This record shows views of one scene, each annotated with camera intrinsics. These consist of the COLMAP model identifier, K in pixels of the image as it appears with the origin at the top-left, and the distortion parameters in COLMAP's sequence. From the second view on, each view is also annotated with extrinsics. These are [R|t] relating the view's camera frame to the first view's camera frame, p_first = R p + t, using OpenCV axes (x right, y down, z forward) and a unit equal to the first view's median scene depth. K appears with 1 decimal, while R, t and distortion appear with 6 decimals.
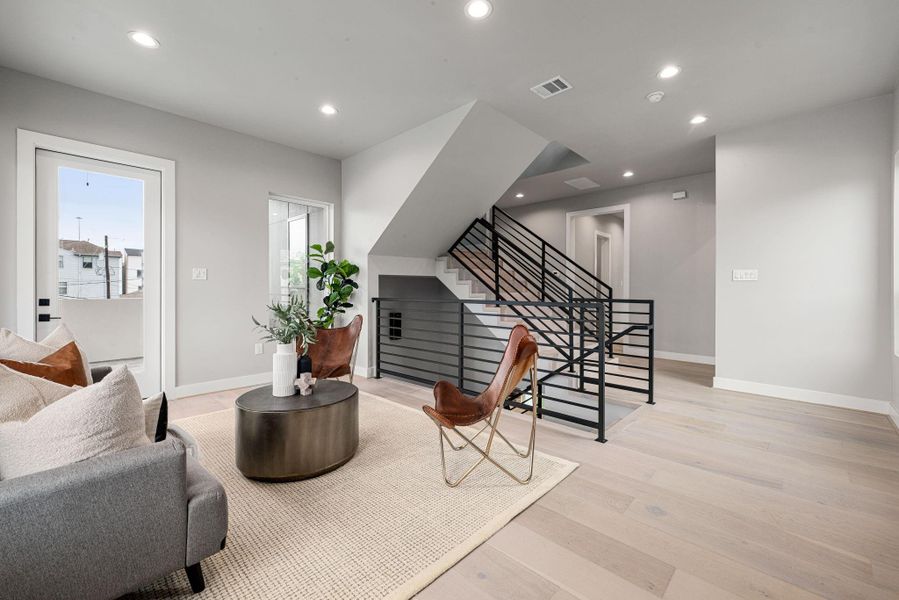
lens RADIAL K [[368.2, 0, 449.5], [0, 368.2, 300.0], [0, 0, 1]] dist [0.002342, 0.000341]
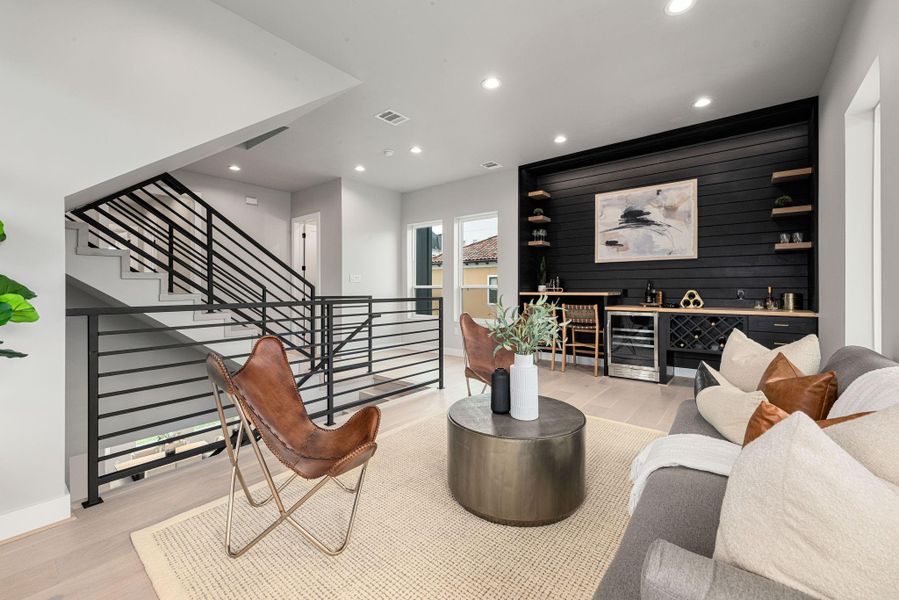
lens RADIAL K [[371.3, 0, 451.6], [0, 371.3, 286.3], [0, 0, 1]] dist [-0.000185, -0.000011]
pose [[-0.072601, 0.003624, 0.997355, -0.679134], [0.033778, 0.999429, -0.001172, -0.017563], [-0.996789, 0.033603, -0.072681, 0.660924]]
